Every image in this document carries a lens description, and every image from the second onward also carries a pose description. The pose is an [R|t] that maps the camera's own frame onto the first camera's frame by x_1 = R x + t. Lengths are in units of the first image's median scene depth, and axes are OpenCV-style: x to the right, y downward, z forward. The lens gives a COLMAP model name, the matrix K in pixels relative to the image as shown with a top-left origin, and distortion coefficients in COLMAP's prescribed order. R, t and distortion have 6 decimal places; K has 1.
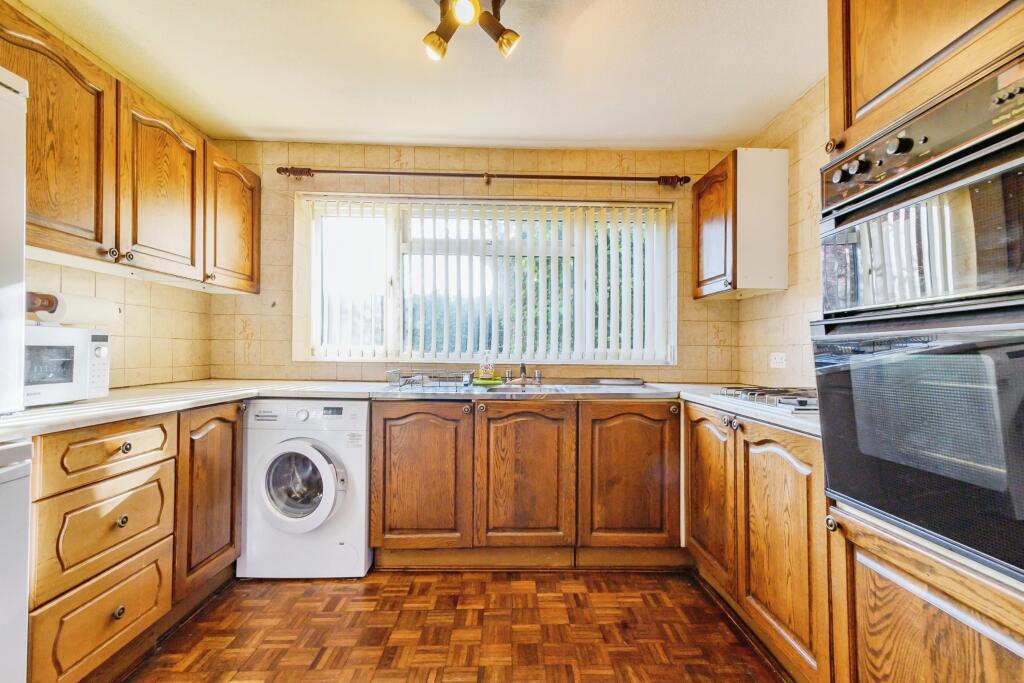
lens RADIAL K [[450.2, 0, 519.6], [0, 450.2, 336.6], [0, 0, 1]] dist [0.004316, 0.000369]
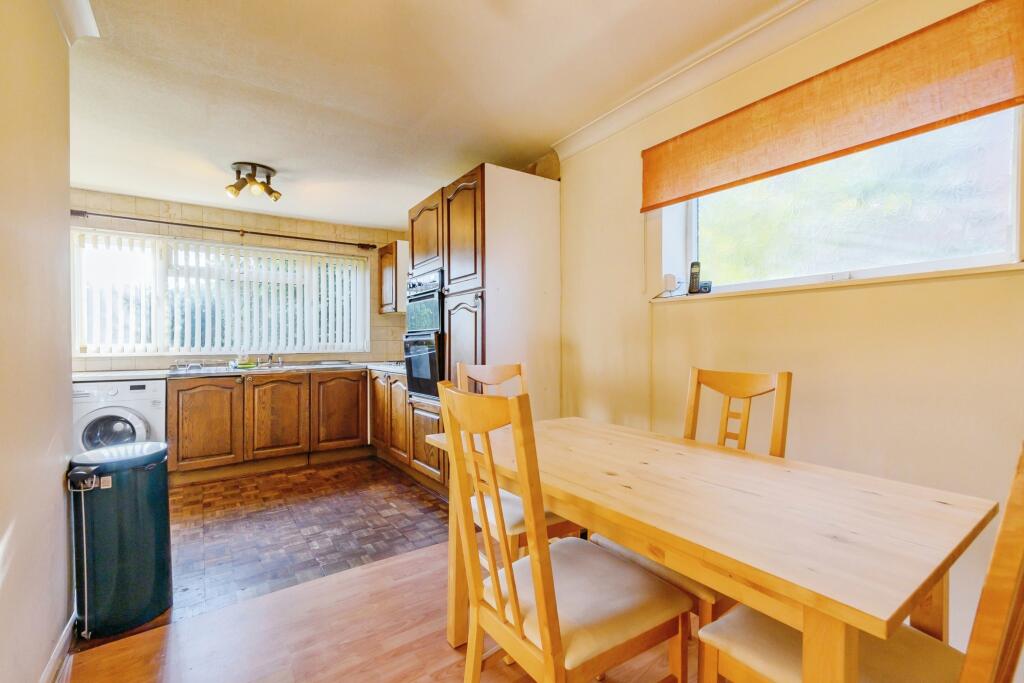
lens RADIAL K [[450.2, 0, 519.6], [0, 450.2, 336.6], [0, 0, 1]] dist [0.004316, 0.000369]
pose [[0.826741, -0.009493, 0.562502, -0.194686], [-0.003841, 0.999739, 0.022517, -0.047131], [-0.562569, -0.020777, 0.826489, -0.984560]]
